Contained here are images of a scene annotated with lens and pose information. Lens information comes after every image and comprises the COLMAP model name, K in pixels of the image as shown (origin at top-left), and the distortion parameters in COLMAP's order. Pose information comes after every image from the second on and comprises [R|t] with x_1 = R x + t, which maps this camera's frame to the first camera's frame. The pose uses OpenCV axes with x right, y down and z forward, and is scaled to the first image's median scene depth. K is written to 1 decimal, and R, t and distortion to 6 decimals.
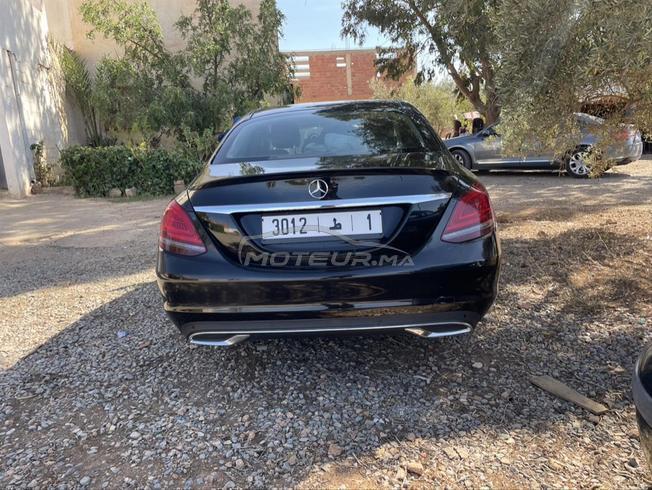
lens RADIAL K [[478.4, 0, 326.0], [0, 478.4, 245.0], [0, 0, 1]] dist [0.087813, -0.118489]
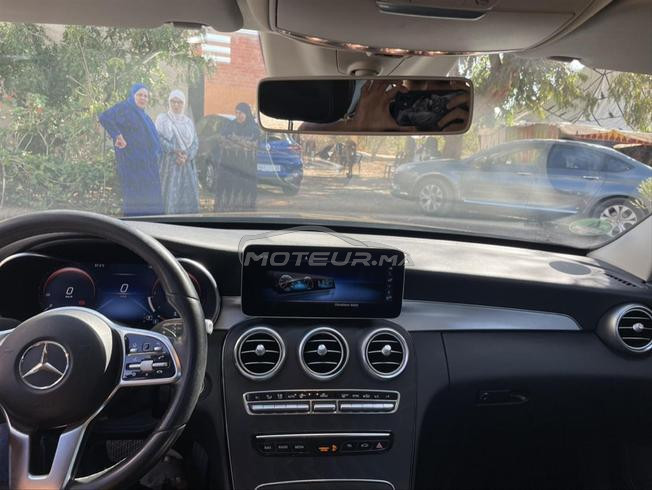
lens RADIAL K [[465.9, 0, 326.0], [0, 465.9, 245.0], [0, 0, 1]] dist [0.061171, -0.073056]
pose [[0.977558, 0.083814, 0.193278, -0.002804], [-0.083076, 0.996472, -0.011934, -0.054347], [-0.193596, -0.004390, 0.981071, 0.249472]]
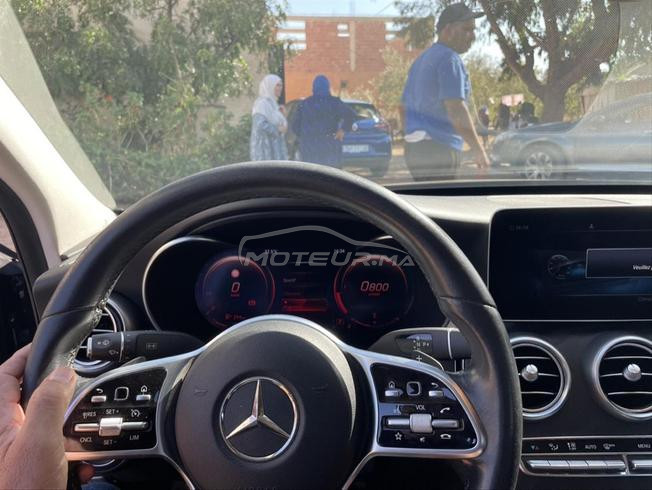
lens RADIAL K [[465.9, 0, 326.0], [0, 465.9, 245.0], [0, 0, 1]] dist [0.061171, -0.073056]
pose [[0.998985, 0.034264, 0.029228, -0.014696], [-0.035153, 0.998917, 0.030473, -0.052326], [-0.028152, -0.031470, 0.999108, 0.268965]]
